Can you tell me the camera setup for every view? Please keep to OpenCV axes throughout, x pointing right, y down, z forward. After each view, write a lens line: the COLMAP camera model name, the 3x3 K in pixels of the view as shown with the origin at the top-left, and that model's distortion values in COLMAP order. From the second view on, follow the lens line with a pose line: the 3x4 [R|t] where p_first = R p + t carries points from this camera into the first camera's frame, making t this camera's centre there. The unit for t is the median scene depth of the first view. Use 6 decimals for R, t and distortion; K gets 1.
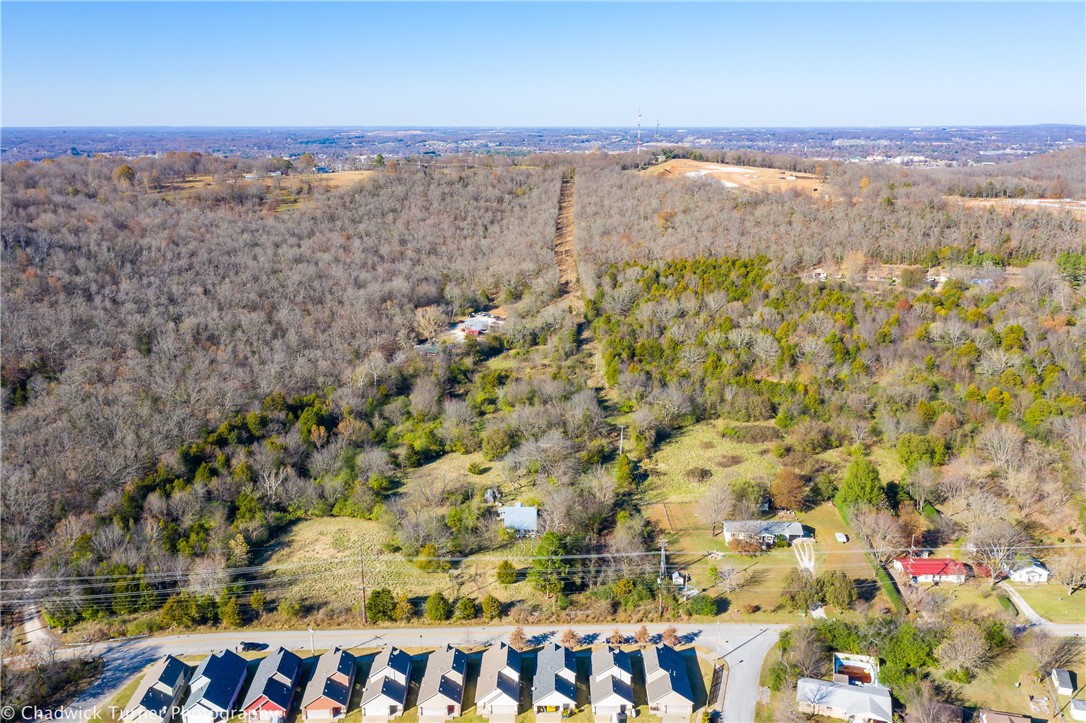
lens RADIAL K [[865.2, 0, 544.3], [0, 865.2, 375.6], [0, 0, 1]] dist [-0.010415, 0.044250]
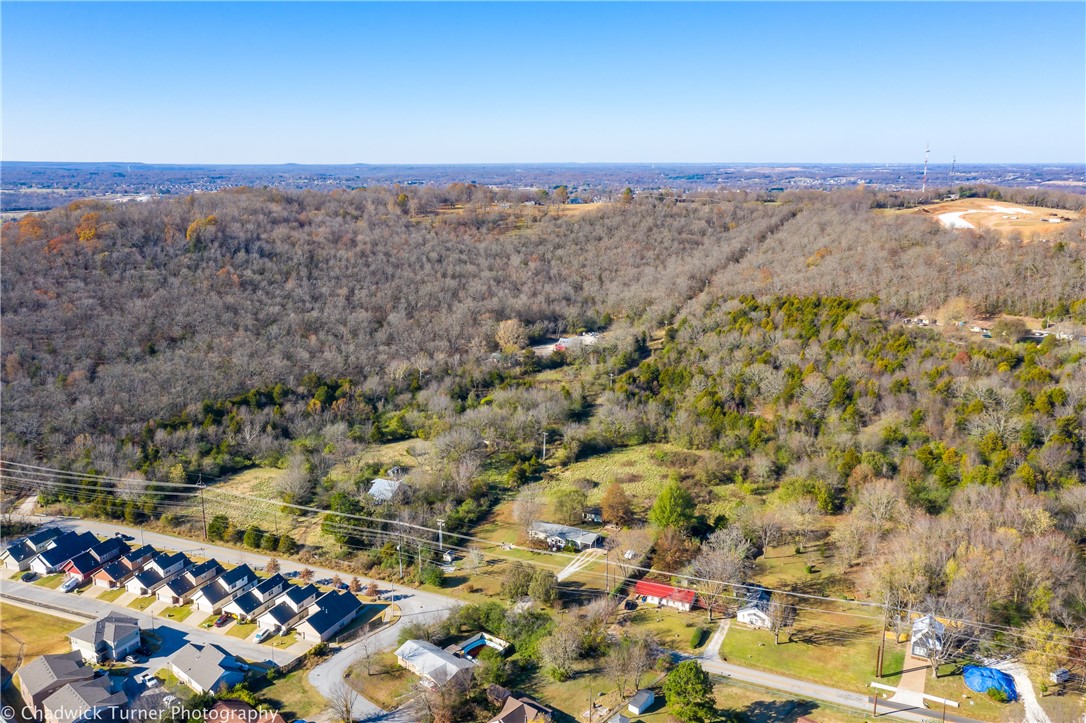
lens RADIAL K [[857.8, 0, 549.8], [0, 857.8, 375.4], [0, 0, 1]] dist [-0.009264, 0.043712]
pose [[0.910363, 0.102103, -0.401016, 0.352295], [-0.117094, 0.993036, -0.012982, -0.000296], [0.396898, 0.058775, 0.915979, 0.006406]]
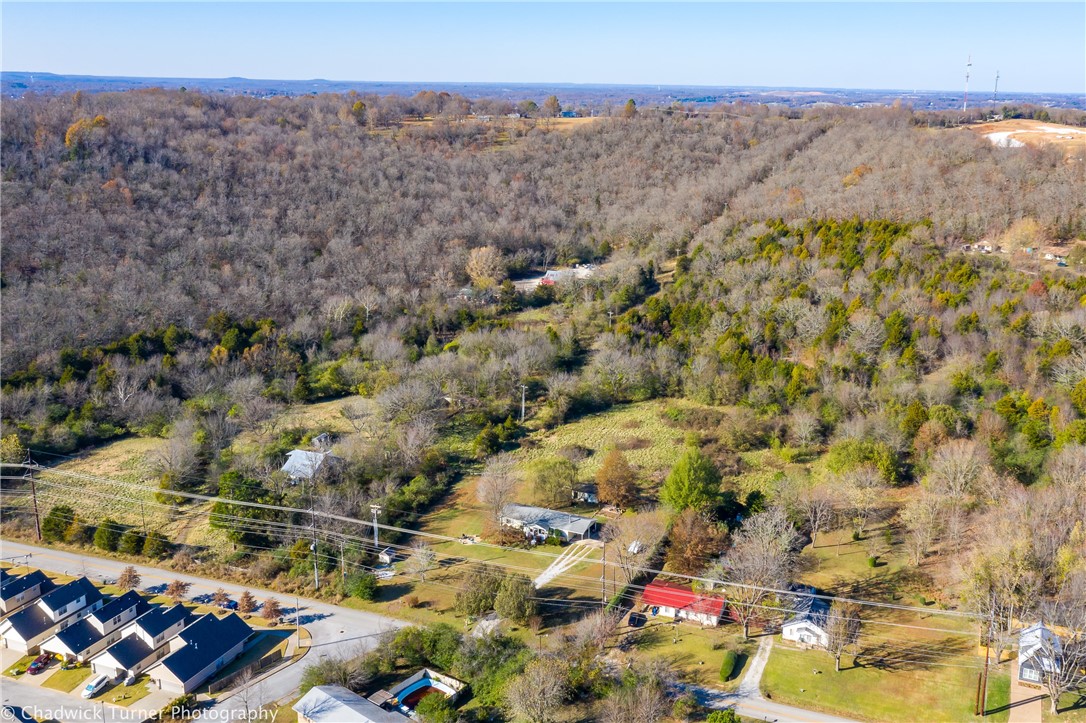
lens RADIAL K [[973.8, 0, 634.1], [0, 973.8, 325.9], [0, 0, 1]] dist [-0.018130, 0.059909]
pose [[0.944272, 0.097529, -0.314386, 0.324368], [-0.110185, 0.993652, -0.022695, 0.006794], [0.310177, 0.056071, 0.949024, 0.093701]]
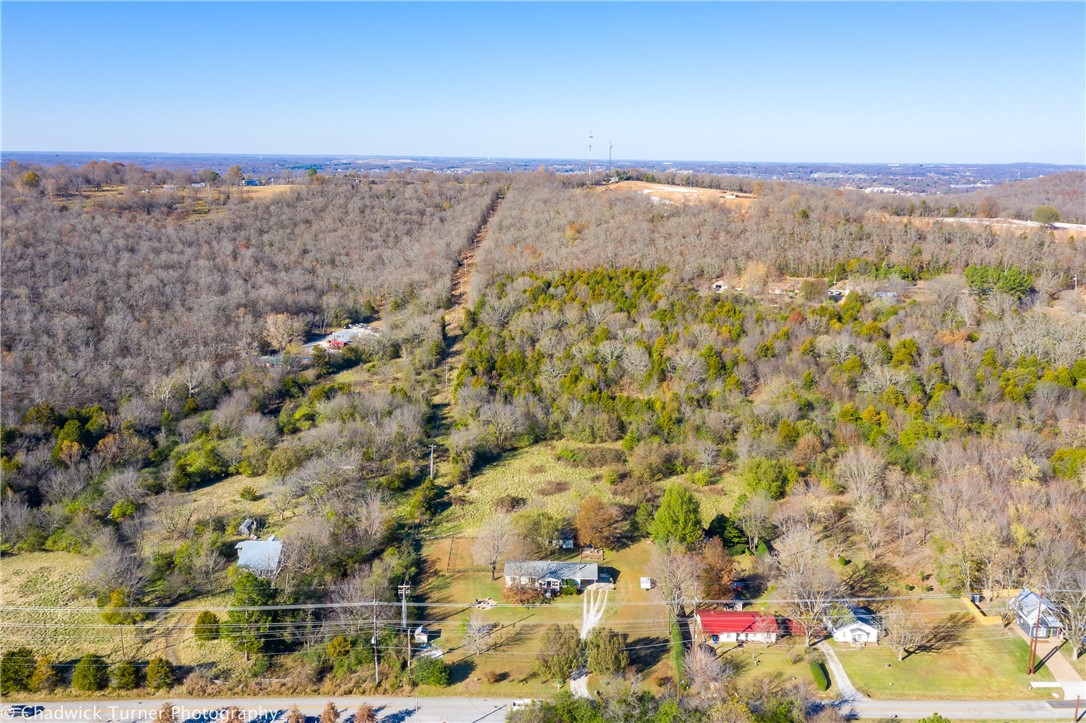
lens RADIAL K [[864.8, 0, 547.2], [0, 864.8, 323.9], [0, 0, 1]] dist [-0.007950, 0.023111]
pose [[0.999827, 0.012308, 0.013926, 0.128801], [-0.010984, 0.995748, -0.091461, 0.010196], [-0.014992, 0.091293, 0.995711, 0.089467]]
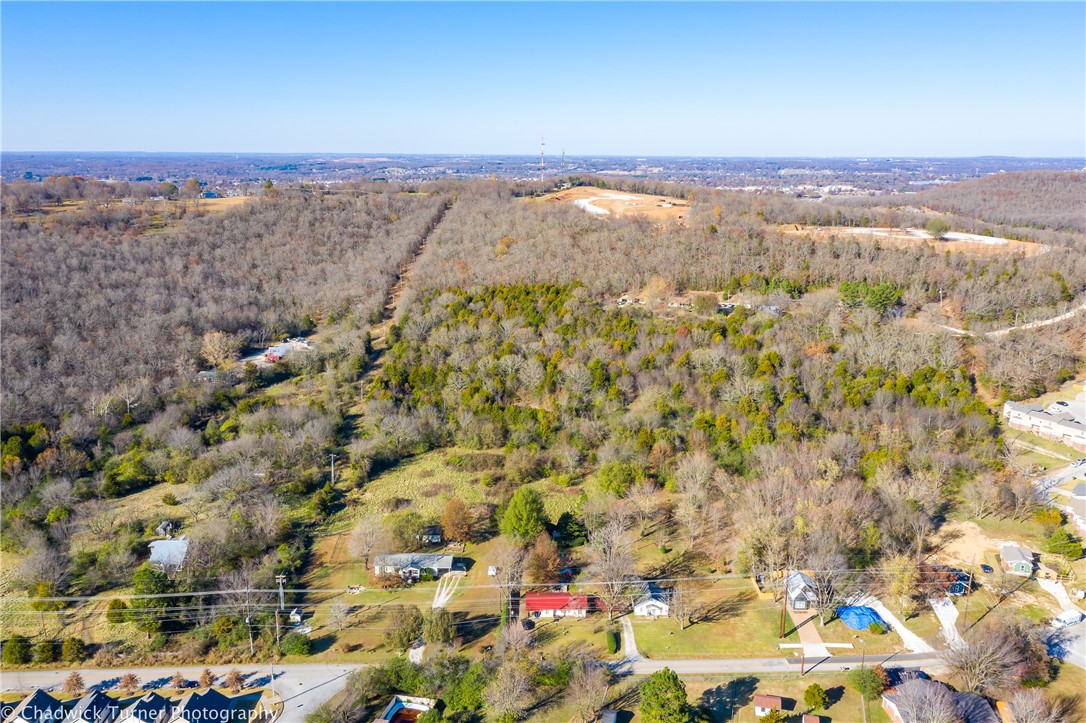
lens RADIAL K [[843.5, 0, 540.3], [0, 843.5, 379.0], [0, 0, 1]] dist [-0.010474, 0.034987]
pose [[0.999542, -0.000572, 0.030258, 0.201291], [0.001189, 0.999791, -0.020403, -0.005657], [-0.030240, 0.020430, 0.999334, 0.020966]]
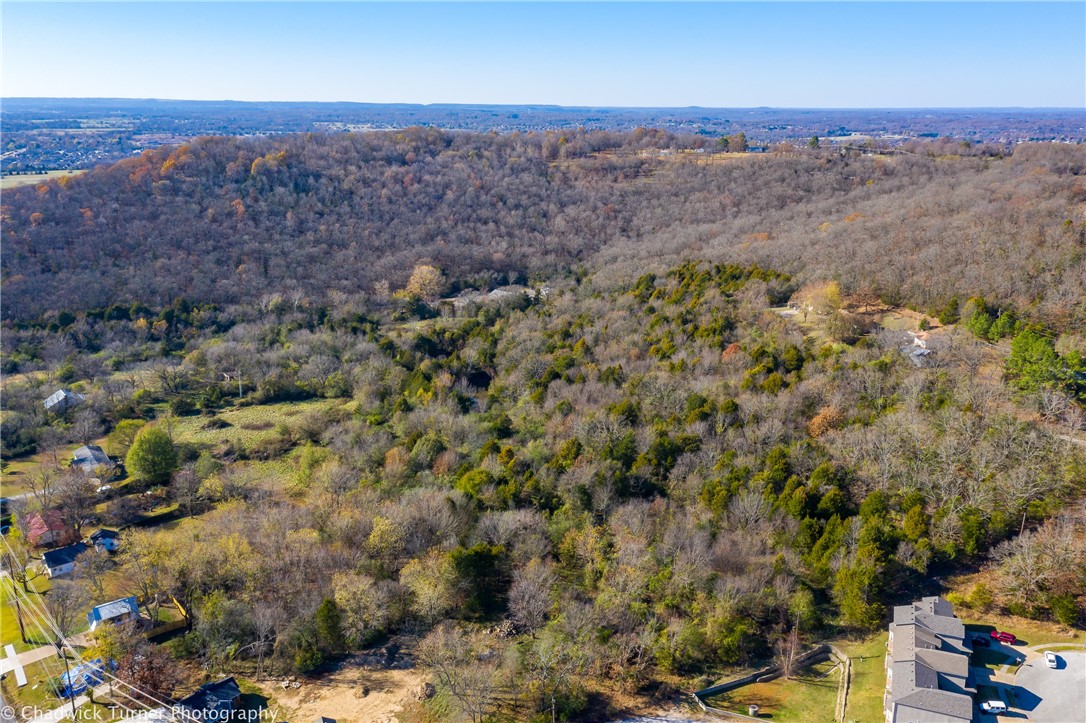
lens RADIAL K [[857.8, 0, 549.8], [0, 857.8, 375.4], [0, 0, 1]] dist [-0.009264, 0.043712]
pose [[0.639419, 0.234415, -0.732251, 0.784621], [-0.216182, 0.968781, 0.121361, -0.107734], [0.737840, 0.080699, 0.670134, 0.372968]]
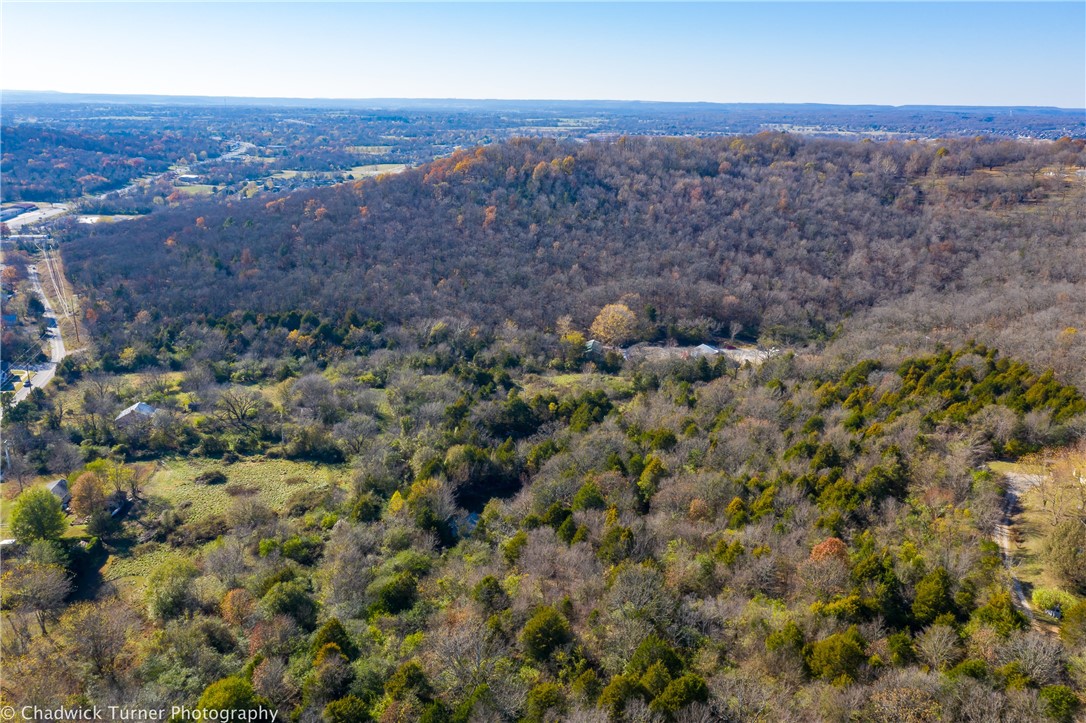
lens RADIAL K [[857.8, 0, 549.8], [0, 857.8, 375.4], [0, 0, 1]] dist [-0.009264, 0.043712]
pose [[0.184648, 0.299785, -0.935967, 0.691457], [-0.279281, 0.929087, 0.242485, -0.202297], [0.942288, 0.216624, 0.255279, 0.695954]]
